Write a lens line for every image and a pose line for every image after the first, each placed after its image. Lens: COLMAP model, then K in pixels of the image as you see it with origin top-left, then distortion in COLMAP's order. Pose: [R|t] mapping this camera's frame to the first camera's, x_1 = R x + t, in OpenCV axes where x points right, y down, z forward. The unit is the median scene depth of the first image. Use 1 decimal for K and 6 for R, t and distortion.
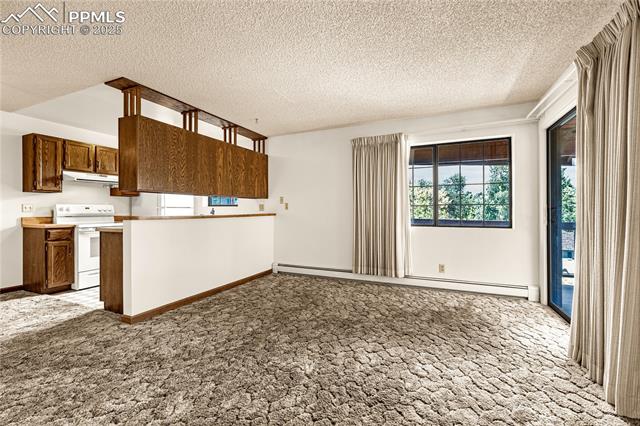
lens RADIAL K [[273.2, 0, 319.0], [0, 273.2, 210.2], [0, 0, 1]] dist [-0.001809, -0.000273]
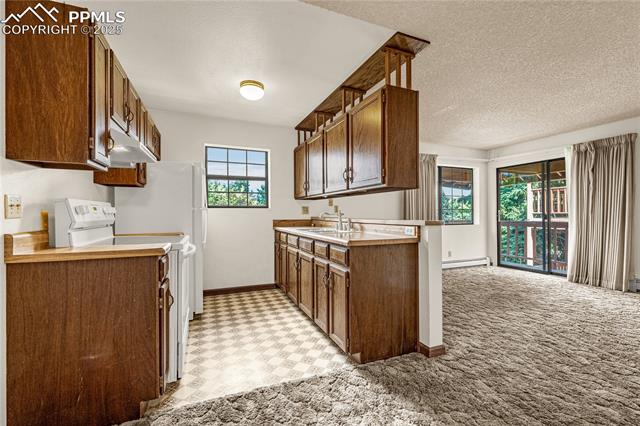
lens RADIAL K [[277.3, 0, 320.0], [0, 277.3, 213.0], [0, 0, 1]] dist [-0.000299, 0.000147]
pose [[0.688828, 0.001634, 0.724923, -1.128323], [0.000981, 0.999994, -0.003186, 0.002200], [-0.724924, 0.002906, 0.688823, 0.513594]]
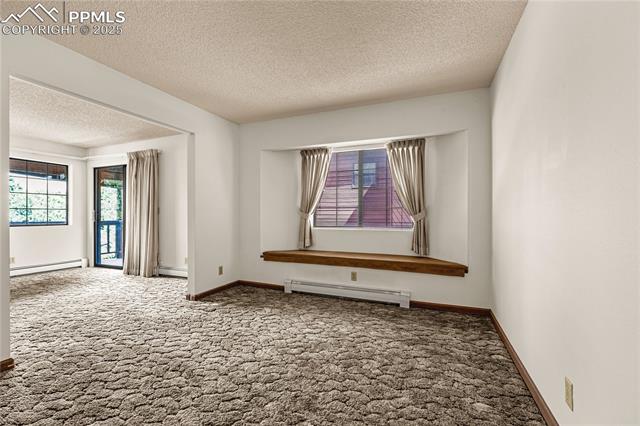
lens RADIAL K [[272.2, 0, 320.8], [0, 272.2, 213.9], [0, 0, 1]] dist [-0.001594, -0.000024]
pose [[-0.032348, 0.004480, 0.999467, -0.860518], [-0.001753, 0.999988, -0.004539, 0.007464], [-0.999475, -0.001899, -0.032340, -0.369030]]
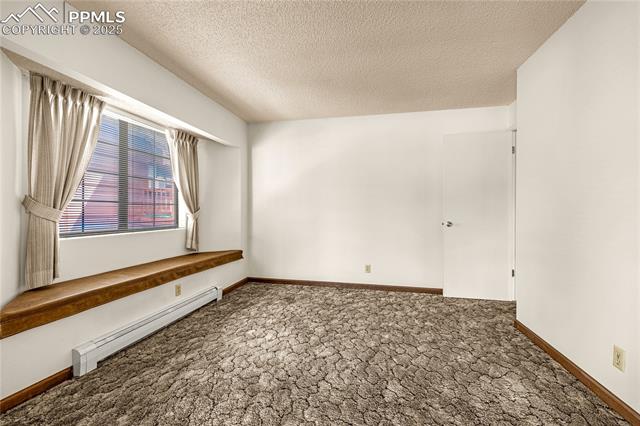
lens RADIAL K [[269.5, 0, 320.5], [0, 269.5, 210.4], [0, 0, 1]] dist [0.002193, 0.000256]
pose [[-0.979794, 0.002582, -0.199993, -0.143973], [0.003335, 0.999989, -0.003427, 0.005074], [0.199982, -0.004025, -0.979791, 0.302625]]
